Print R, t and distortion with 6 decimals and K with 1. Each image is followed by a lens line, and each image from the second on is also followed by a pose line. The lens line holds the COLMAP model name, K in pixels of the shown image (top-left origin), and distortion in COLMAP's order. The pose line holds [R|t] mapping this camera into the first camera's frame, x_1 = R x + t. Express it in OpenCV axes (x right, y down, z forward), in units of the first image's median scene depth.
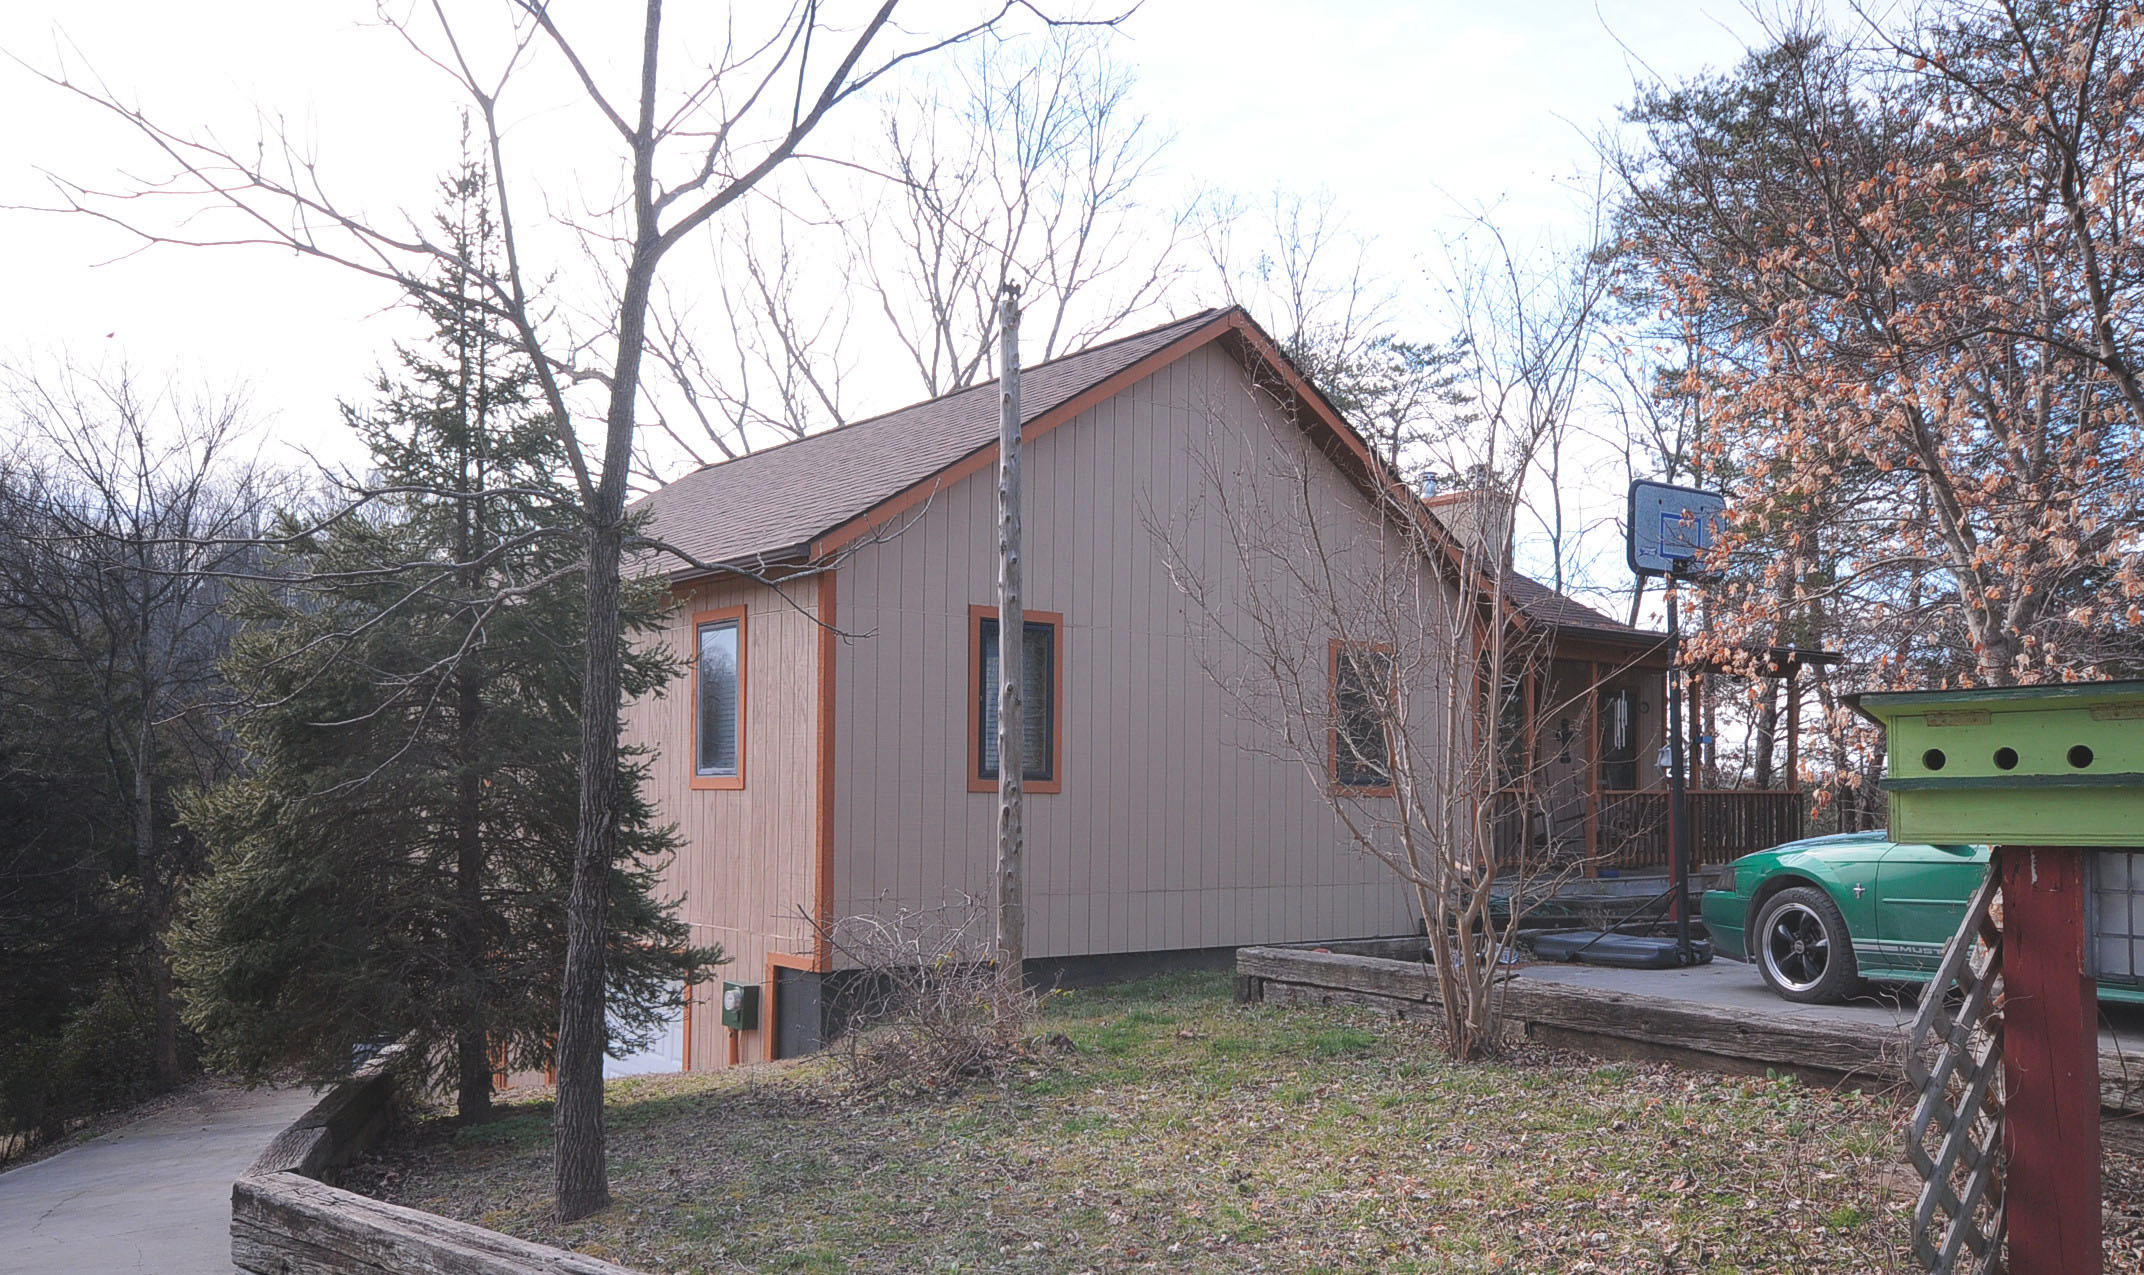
lens RADIAL K [[1872.7, 0, 1072.0], [0, 1872.7, 637.5], [0, 0, 1]] dist [0.001530, 0.000623]
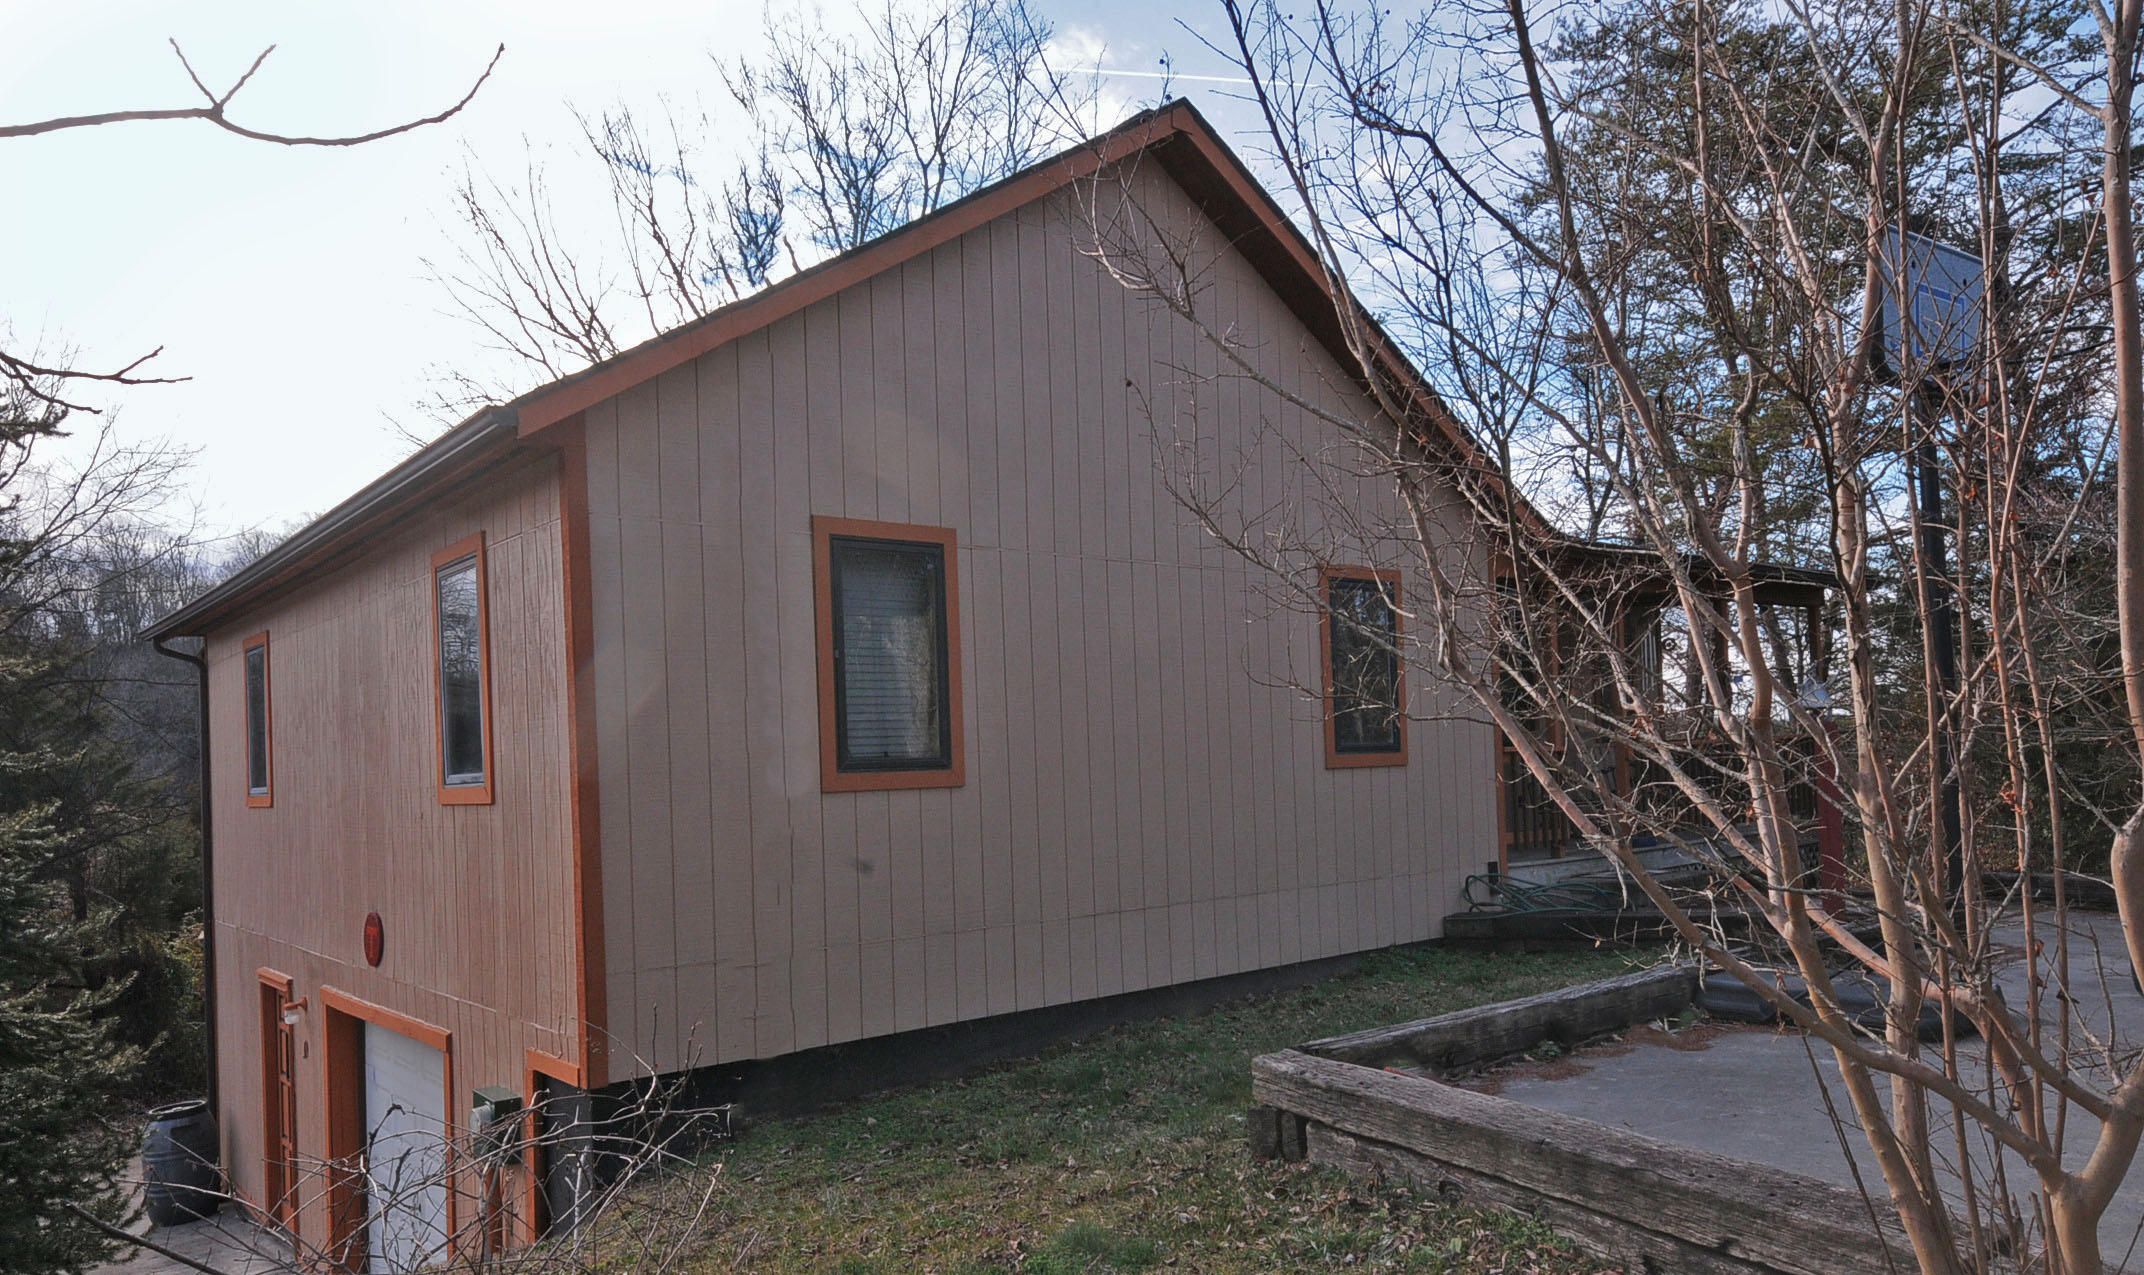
lens RADIAL K [[1448.3, 0, 1072.0], [0, 1448.3, 637.5], [0, 0, 1]] dist [0.000326, -0.000034]
pose [[0.998716, -0.044014, 0.025070, 0.022566], [0.044040, 0.999030, -0.000481, 0.029251], [-0.025024, 0.001585, 0.999686, 0.451730]]
